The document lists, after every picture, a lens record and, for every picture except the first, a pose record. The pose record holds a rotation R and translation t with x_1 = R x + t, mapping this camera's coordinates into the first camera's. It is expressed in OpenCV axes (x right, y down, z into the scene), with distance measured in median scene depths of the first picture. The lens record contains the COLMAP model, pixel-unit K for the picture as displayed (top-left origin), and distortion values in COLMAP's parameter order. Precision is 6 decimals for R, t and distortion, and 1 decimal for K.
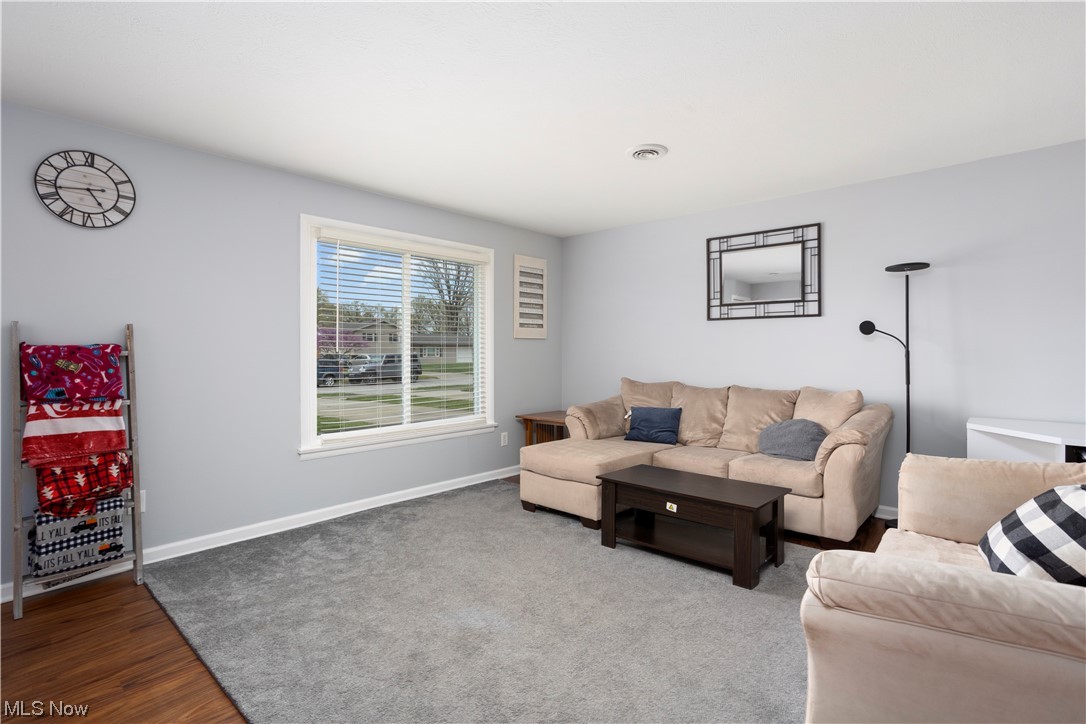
lens RADIAL K [[533.1, 0, 546.1], [0, 533.1, 357.9], [0, 0, 1]] dist [-0.040697, 0.029634]
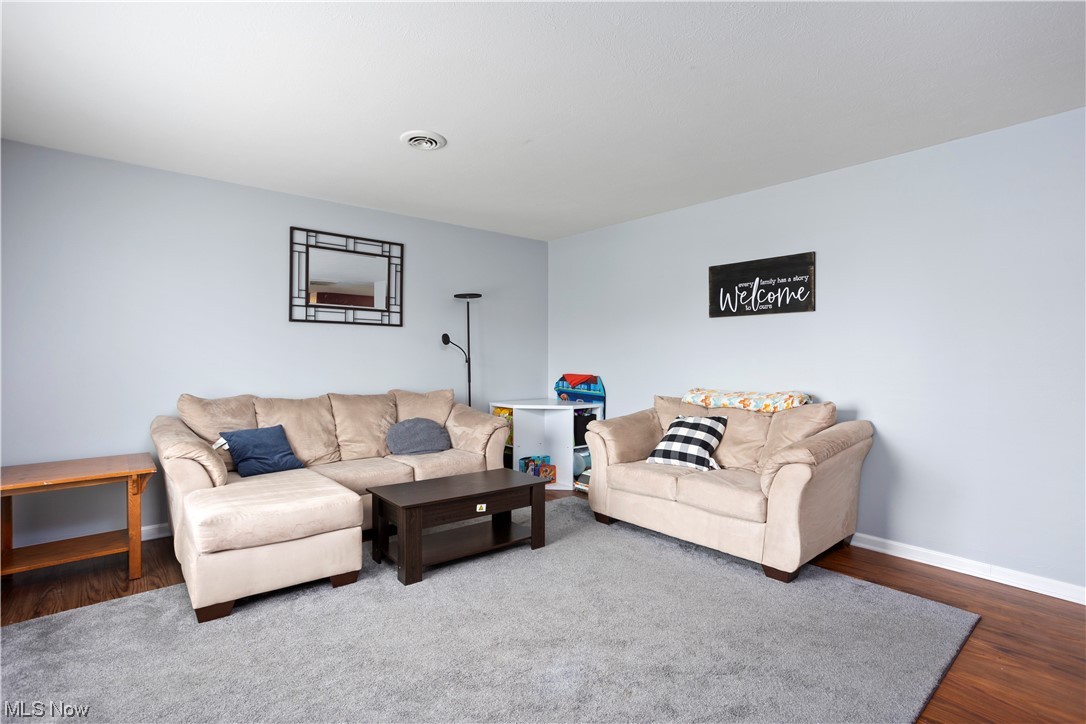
lens RADIAL K [[533.1, 0, 542.7], [0, 533.1, 372.6], [0, 0, 1]] dist [-0.040697, 0.029634]
pose [[0.145530, -0.021993, 0.989109, -0.551415], [0.006392, 0.999753, 0.021290, -0.003008], [-0.989333, 0.003224, 0.145635, 0.526248]]
